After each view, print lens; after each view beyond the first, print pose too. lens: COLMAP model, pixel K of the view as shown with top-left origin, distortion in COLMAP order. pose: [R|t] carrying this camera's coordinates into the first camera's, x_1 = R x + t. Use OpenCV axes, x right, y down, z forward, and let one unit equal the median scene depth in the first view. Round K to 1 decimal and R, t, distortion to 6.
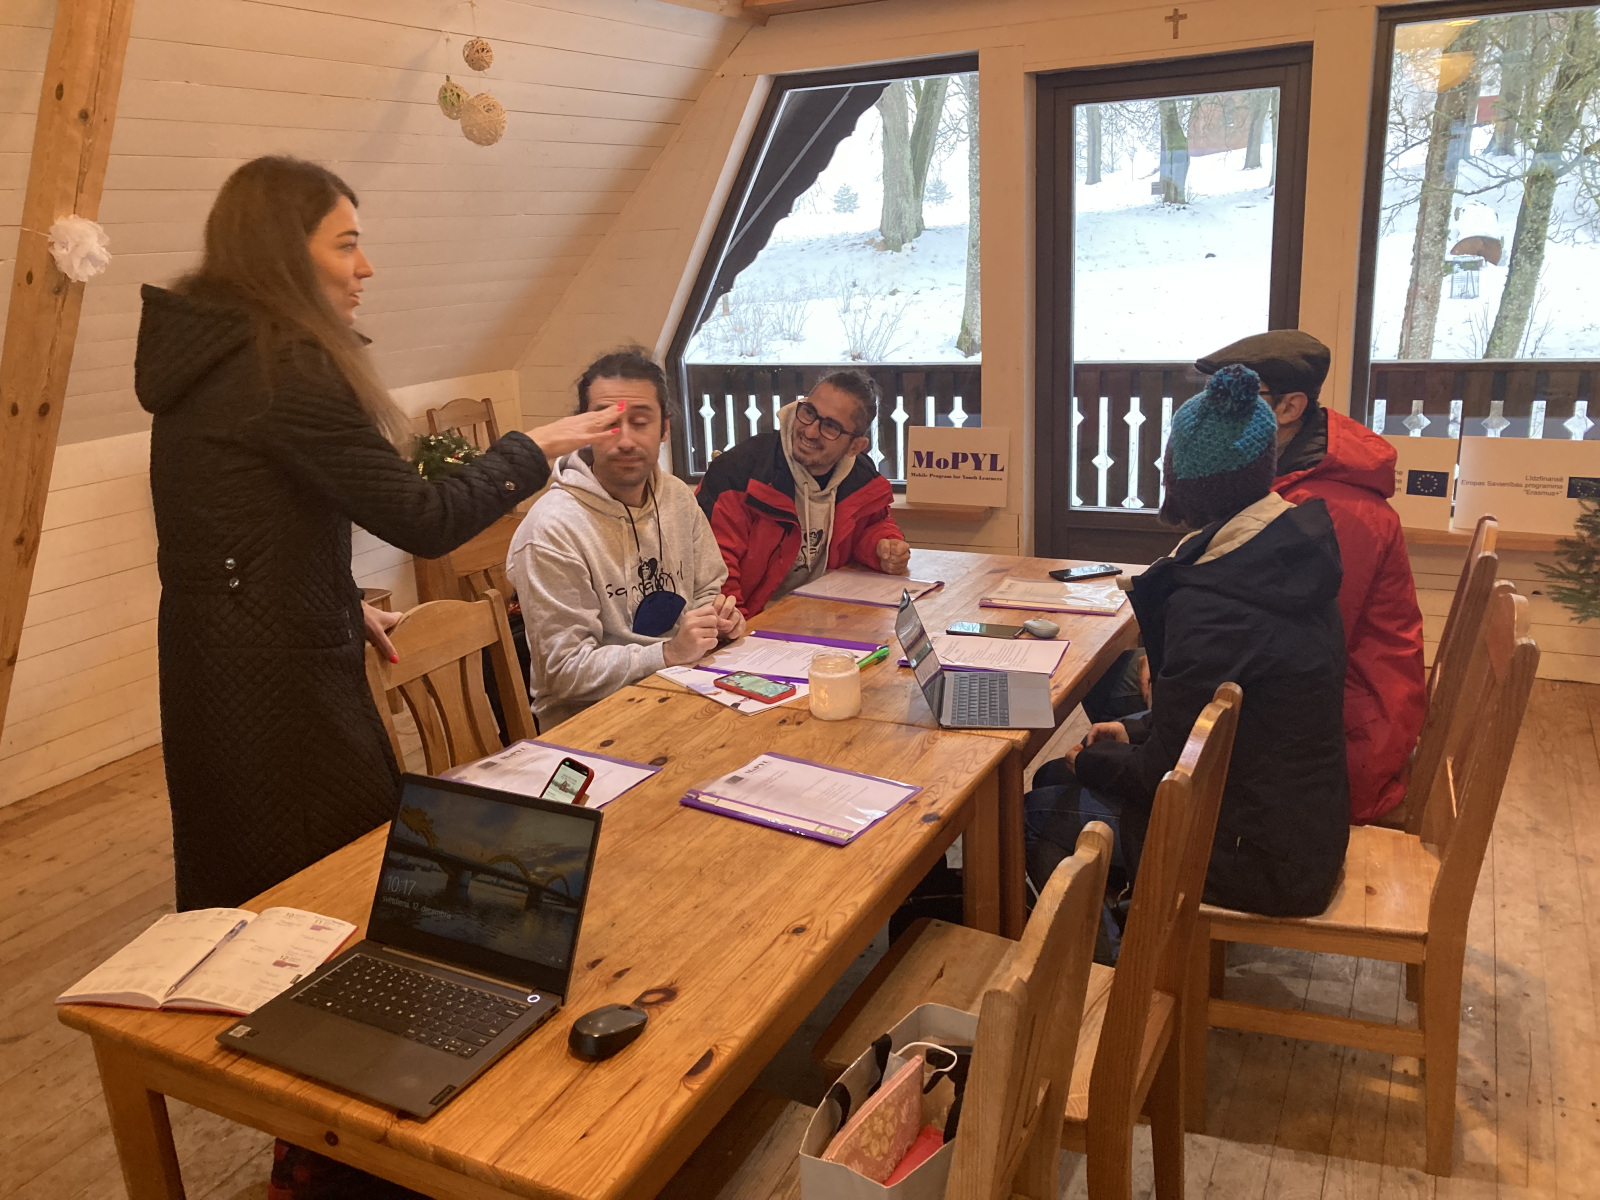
lens RADIAL K [[1303.2, 0, 784.2], [0, 1303.2, 601.0], [0, 0, 1]] dist [0.038470, -0.038364]
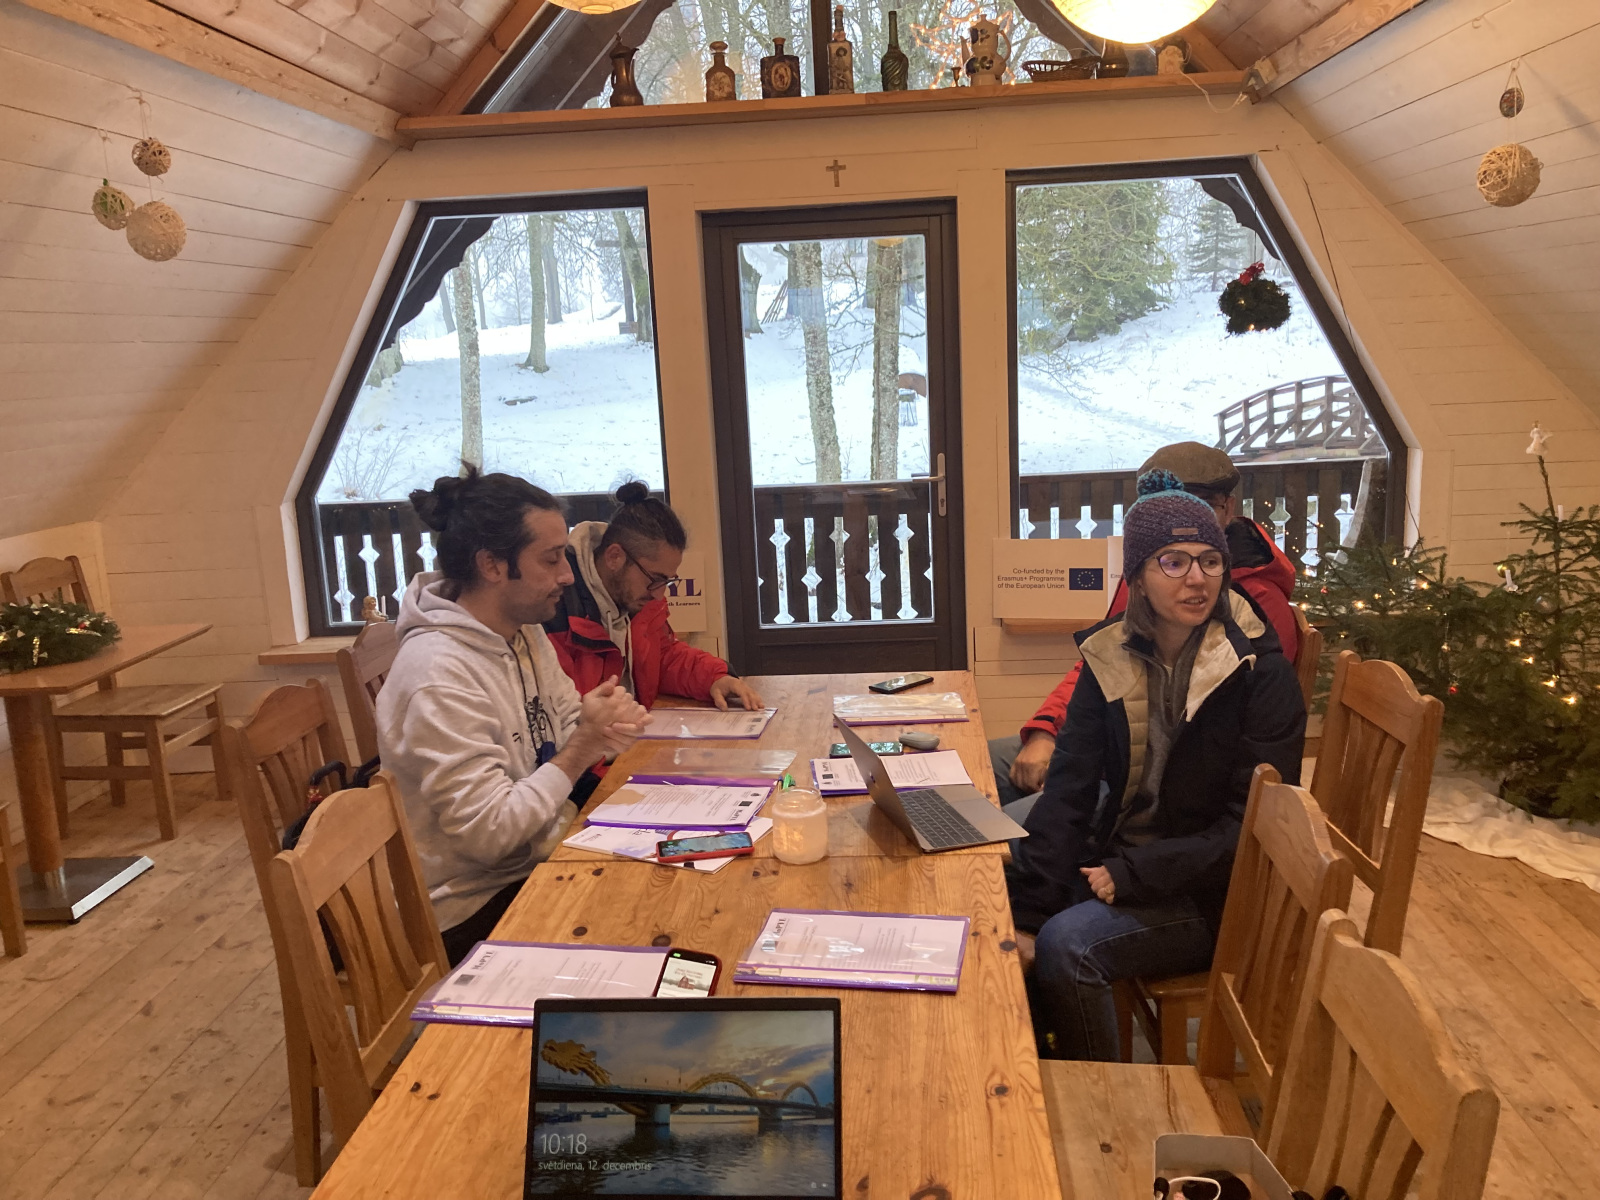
lens RADIAL K [[1303.2, 0, 809.8], [0, 1303.2, 596.1], [0, 0, 1]] dist [0.038470, -0.038364]
pose [[0.913254, -0.071673, 0.401035, -0.154385], [0.112435, 0.990512, -0.079016, -0.011403], [-0.391567, 0.117252, 0.912648, 0.058738]]
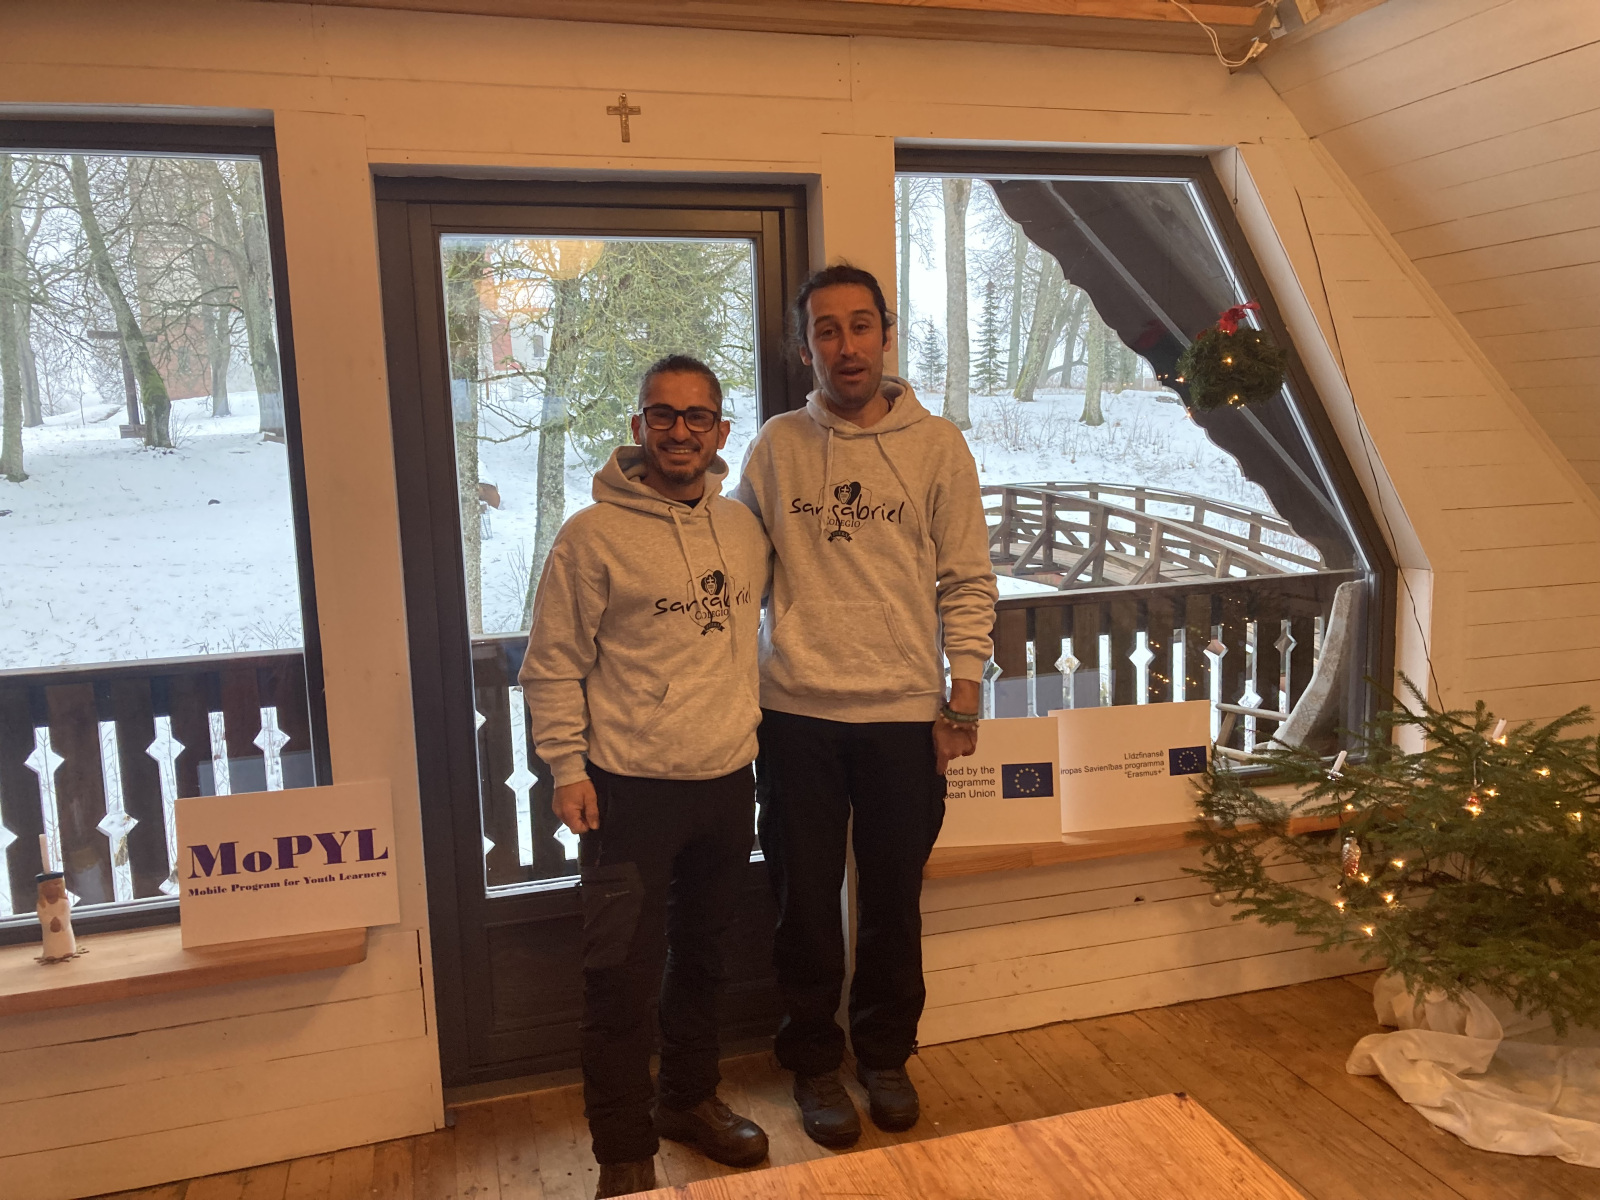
lens RADIAL K [[1303.2, 0, 808.4], [0, 1303.2, 611.9], [0, 0, 1]] dist [0.038470, -0.038364]
pose [[0.724328, -0.066942, 0.686198, -0.073992], [0.185514, 0.977492, -0.100464, -0.112104], [-0.664028, 0.200068, 0.720444, 0.465195]]
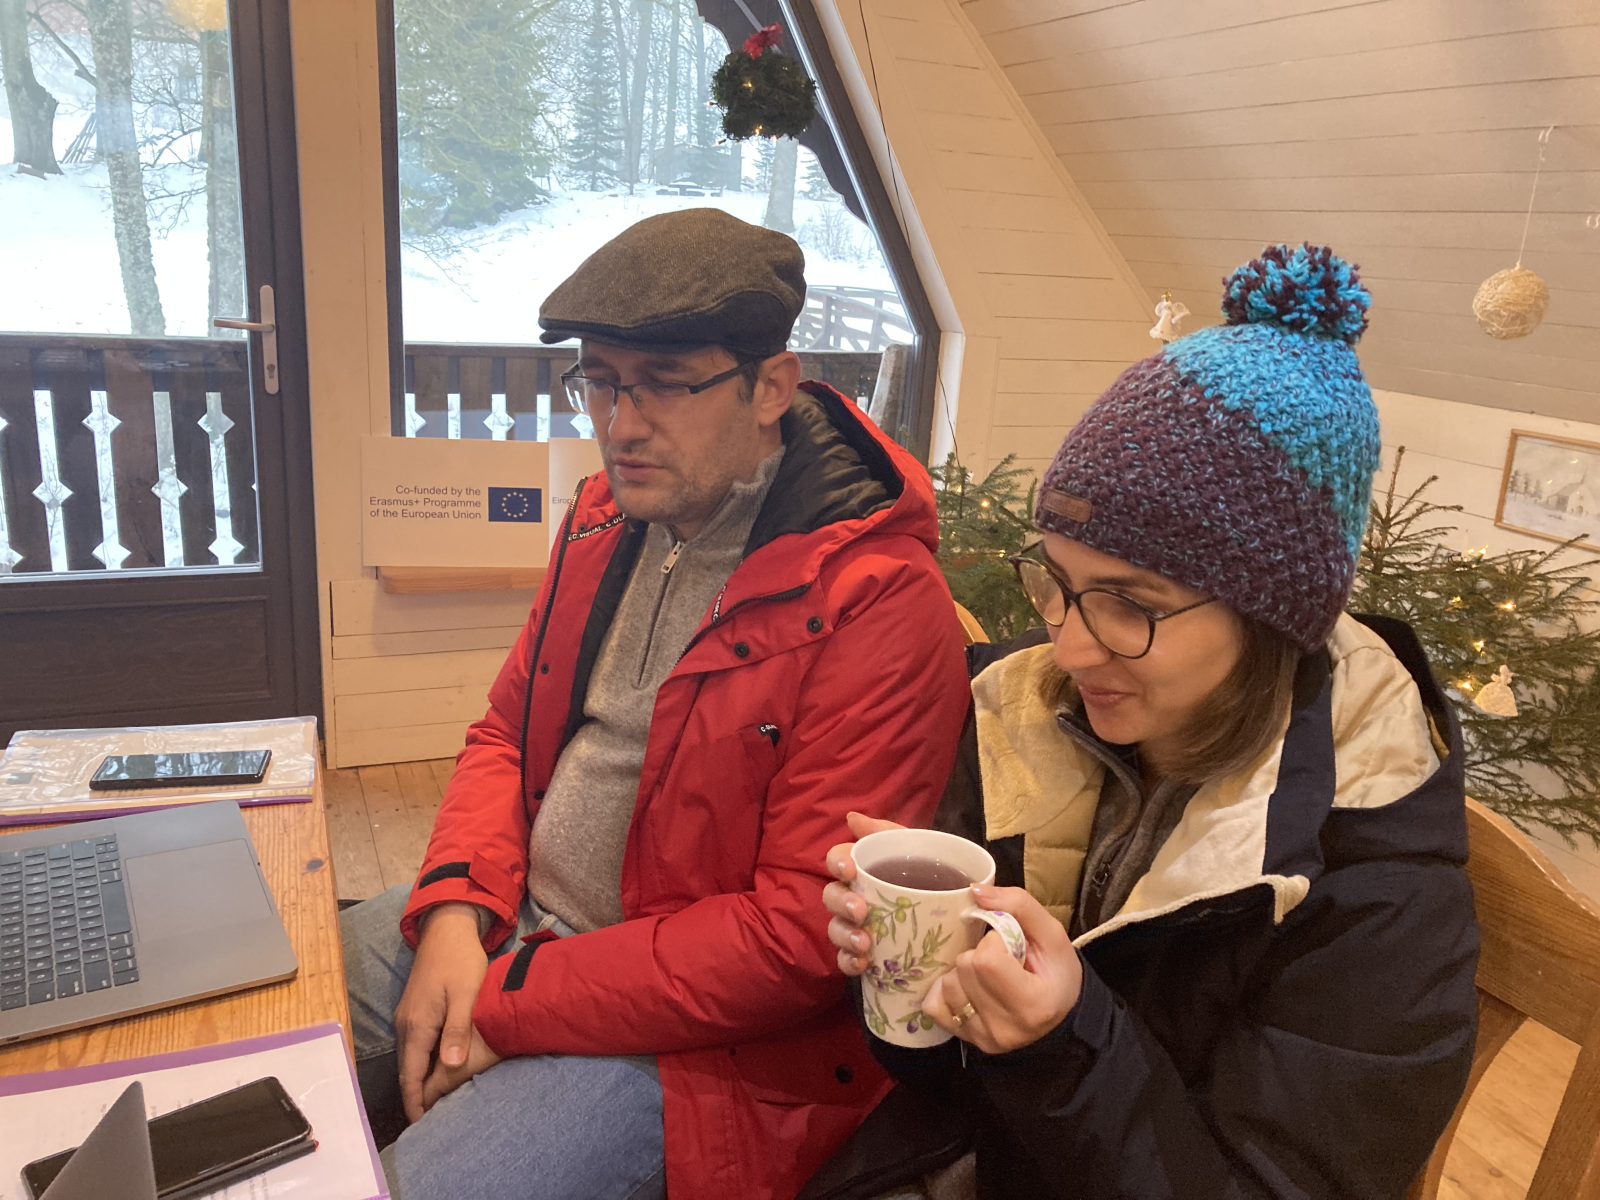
lens RADIAL K [[1303.2, 0, 786.3], [0, 1303.2, 604.4], [0, 0, 1]] dist [0.038470, -0.038364]
pose [[0.647570, -0.121717, 0.752222, 0.034944], [0.123463, 0.990876, 0.054048, -0.047957], [-0.751937, 0.057872, 0.656689, 0.361145]]
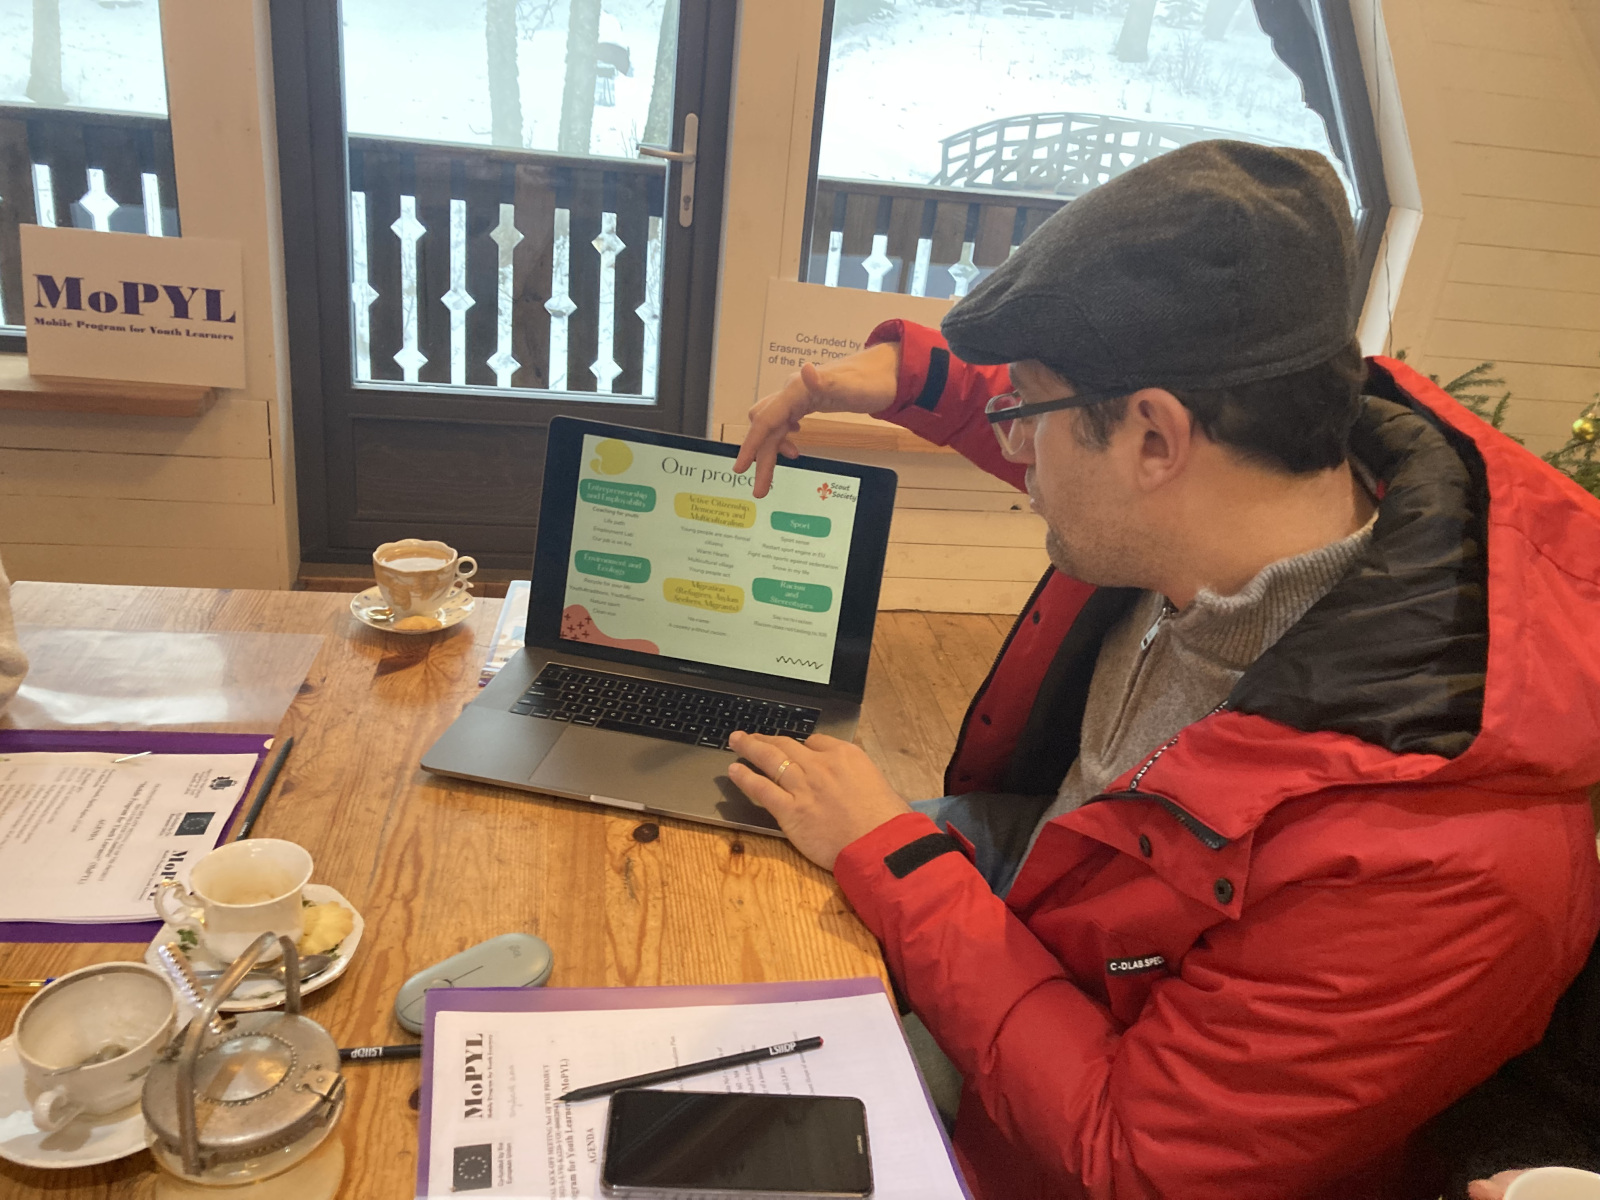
lens RADIAL K [[1303.2, 0, 815.4], [0, 1303.2, 571.9], [0, 0, 1]] dist [0.038470, -0.038364]
pose [[0.791580, -0.104175, 0.602120, 0.019234], [0.023999, 0.989901, 0.139716, -0.066809], [-0.610594, -0.096146, 0.786086, 0.409918]]
